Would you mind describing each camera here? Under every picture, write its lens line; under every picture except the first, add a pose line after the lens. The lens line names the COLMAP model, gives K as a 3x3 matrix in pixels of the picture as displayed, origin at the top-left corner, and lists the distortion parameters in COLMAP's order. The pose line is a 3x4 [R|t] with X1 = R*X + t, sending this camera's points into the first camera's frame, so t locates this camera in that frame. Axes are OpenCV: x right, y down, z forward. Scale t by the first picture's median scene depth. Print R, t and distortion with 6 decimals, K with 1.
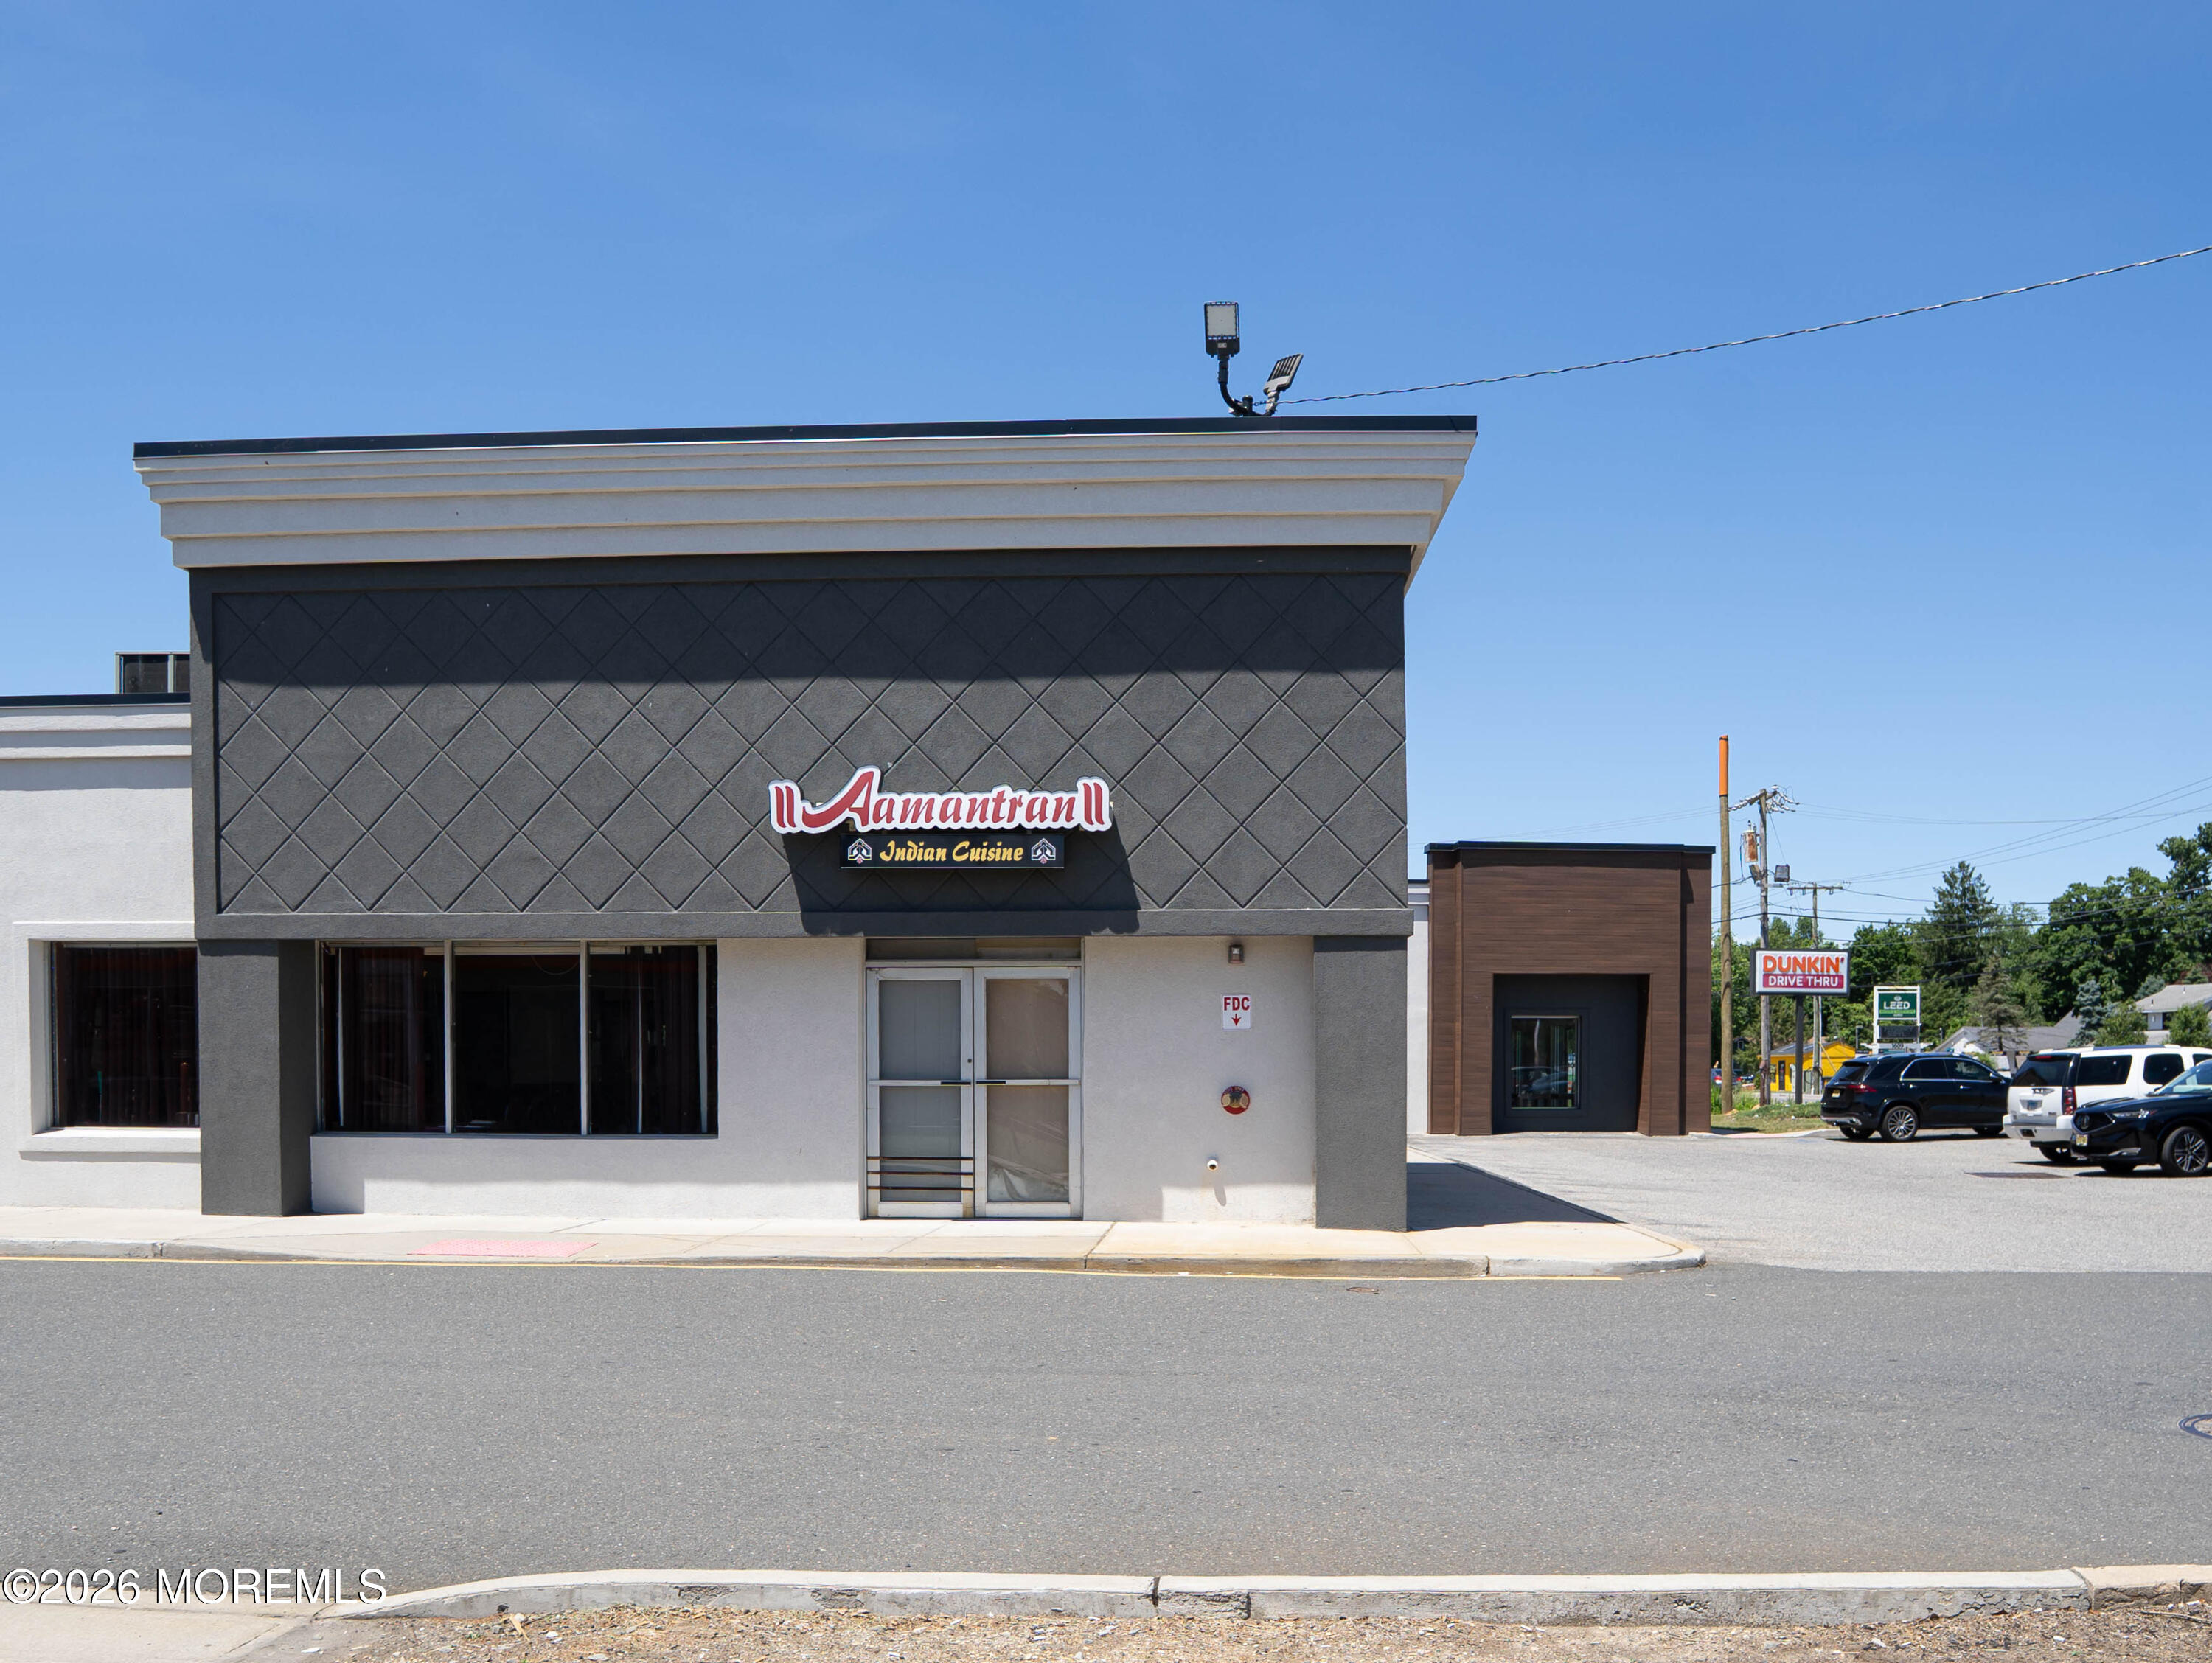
lens RADIAL K [[1756.1, 0, 1172.4], [0, 1756.1, 1112.7], [0, 0, 1]] dist [-0.066663, 0.016618]
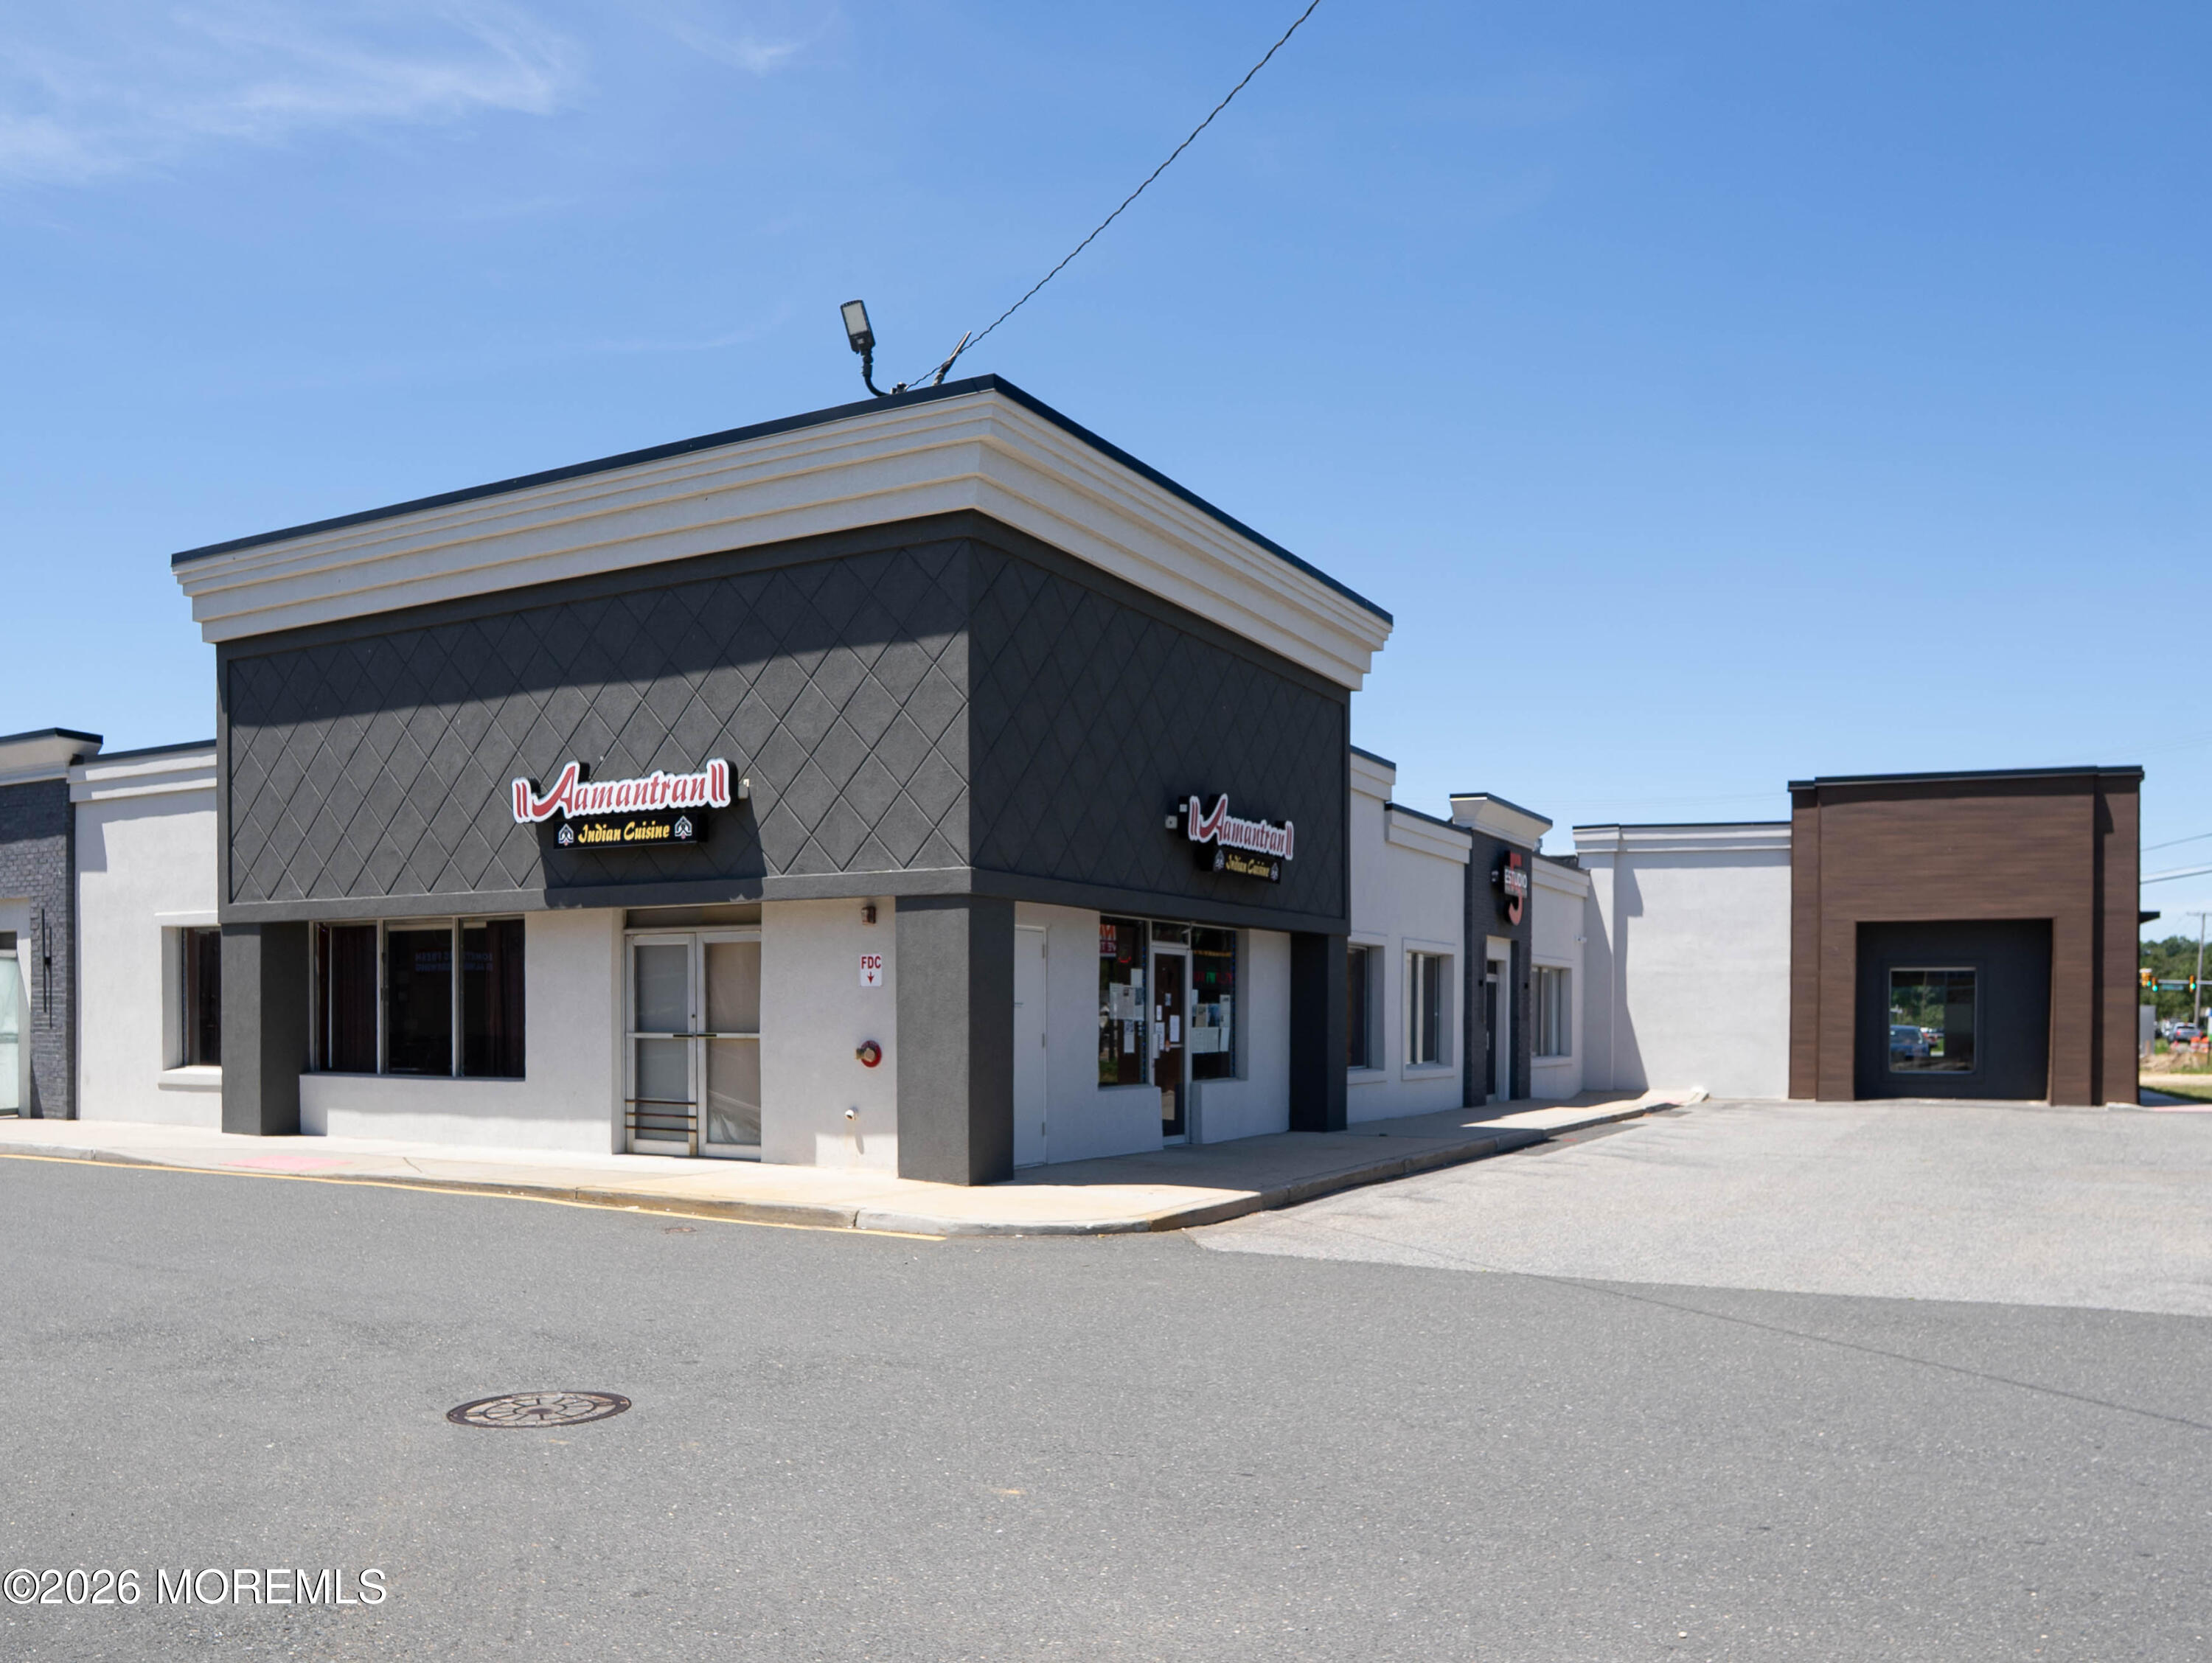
lens RADIAL K [[1716.1, 0, 1144.9], [0, 1716.1, 1040.8], [0, 0, 1]] dist [-0.051839, 0.003455]
pose [[0.901828, 0.006242, -0.432051, 0.643405], [-0.013711, 0.999806, -0.014176, -0.002713], [0.431878, 0.018708, 0.901738, 0.148069]]
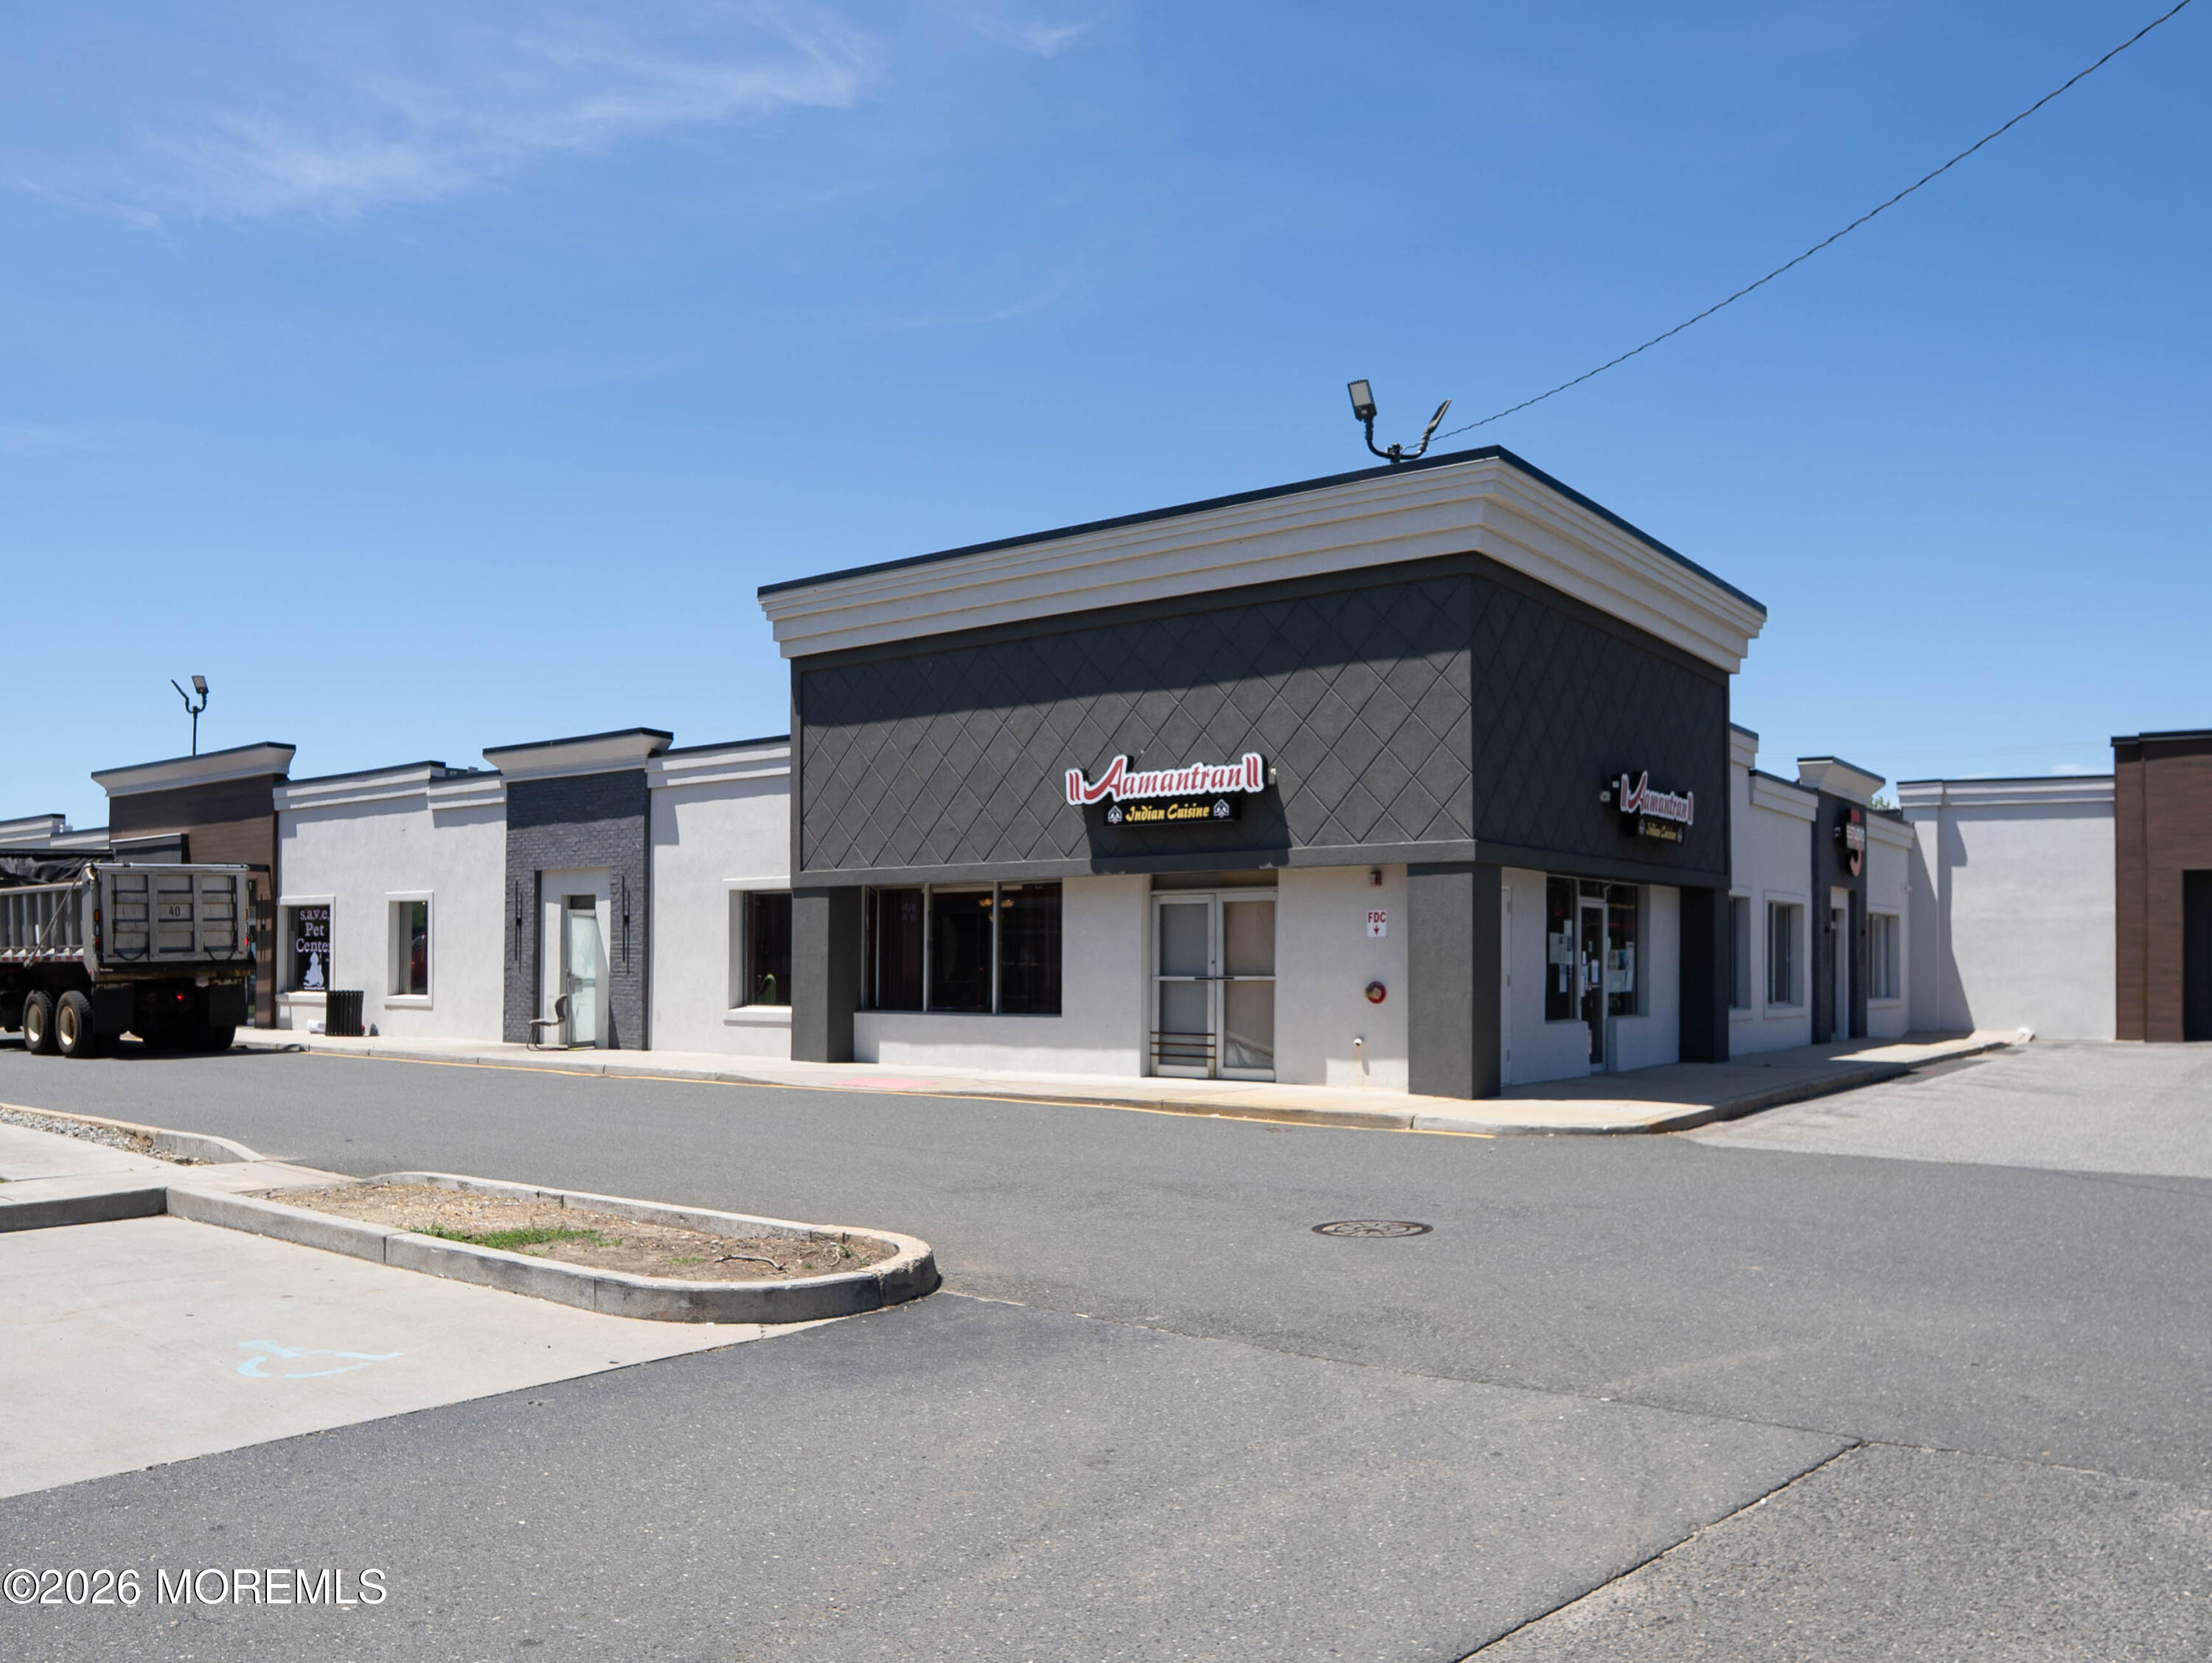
lens RADIAL K [[1695.2, 0, 1178.8], [0, 1695.2, 932.9], [0, 0, 1]] dist [-0.077312, 0.006548]
pose [[0.838802, -0.012891, -0.544284, 0.601594], [-0.013821, 0.998893, -0.044959, 0.007104], [0.544261, 0.045234, 0.837696, -0.117674]]
